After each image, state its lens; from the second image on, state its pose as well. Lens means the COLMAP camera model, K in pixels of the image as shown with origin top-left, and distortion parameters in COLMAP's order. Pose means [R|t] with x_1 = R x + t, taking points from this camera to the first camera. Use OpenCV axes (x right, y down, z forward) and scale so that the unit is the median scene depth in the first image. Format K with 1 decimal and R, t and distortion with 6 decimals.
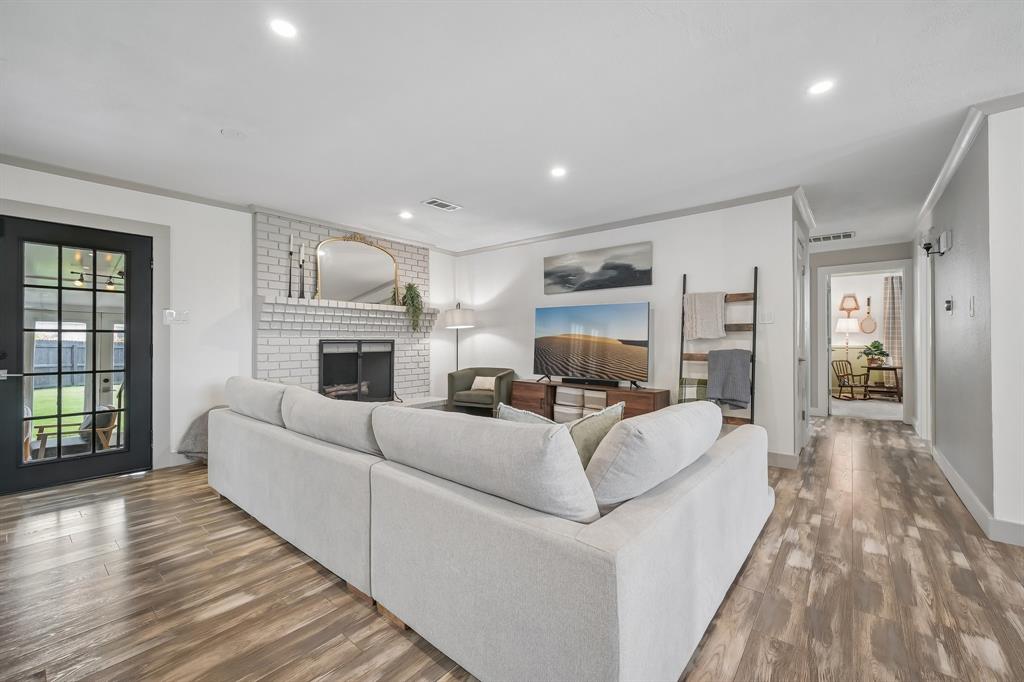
lens RADIAL K [[415.7, 0, 512.0], [0, 415.7, 341.0], [0, 0, 1]] dist [0.000138, -0.000096]
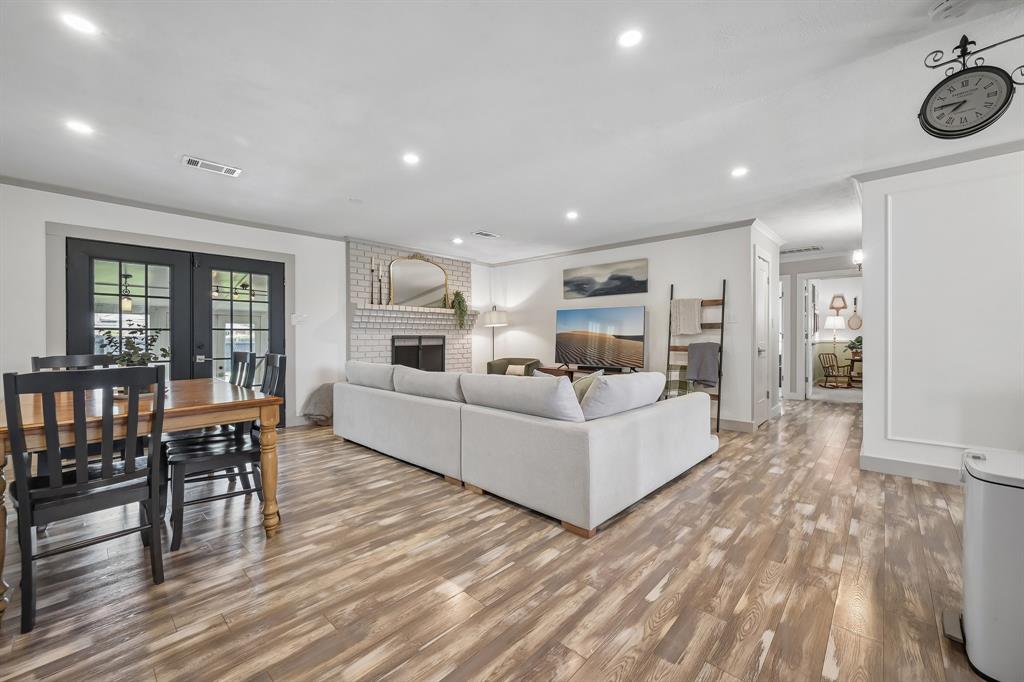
lens RADIAL K [[407.3, 0, 512.0], [0, 407.3, 341.0], [0, 0, 1]] dist [-0.001303, -0.000014]
pose [[0.998331, -0.000027, -0.057751, -0.008193], [0.000628, 0.999946, 0.010391, 0.001179], [0.057747, -0.010410, 0.998277, -0.271069]]
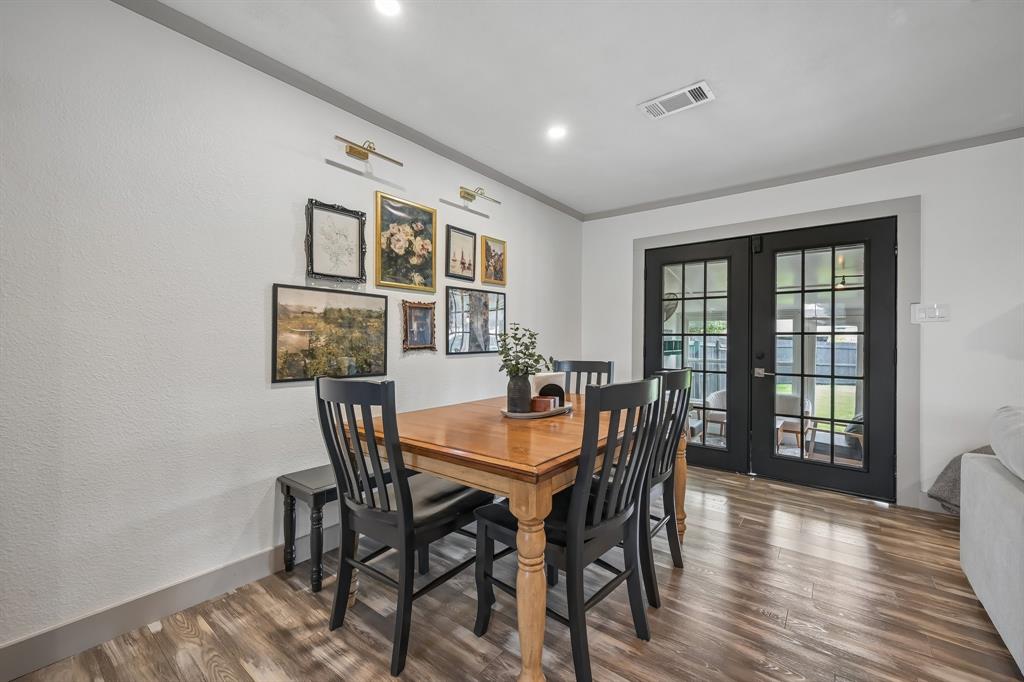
lens RADIAL K [[415.7, 0, 512.0], [0, 415.7, 341.0], [0, 0, 1]] dist [0.000138, -0.000096]
pose [[0.040355, 0.002275, -0.999183, -0.065979], [-0.006009, 0.999980, 0.002034, -0.003135], [0.999167, 0.005922, 0.040368, 0.164276]]
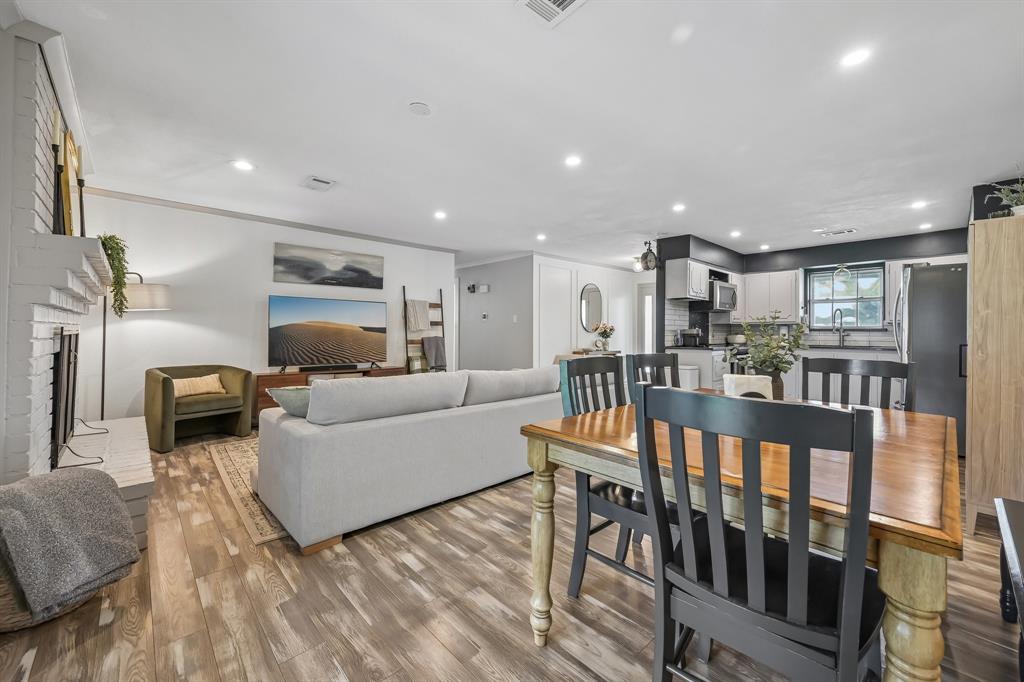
lens RADIAL K [[407.3, 0, 512.0], [0, 407.3, 341.0], [0, 0, 1]] dist [-0.001303, -0.000014]
pose [[0.140338, -0.019494, 0.989912, -0.878452], [-0.001424, 0.999801, 0.019890, 0.004780], [-0.990103, -0.004201, 0.140283, 0.385392]]
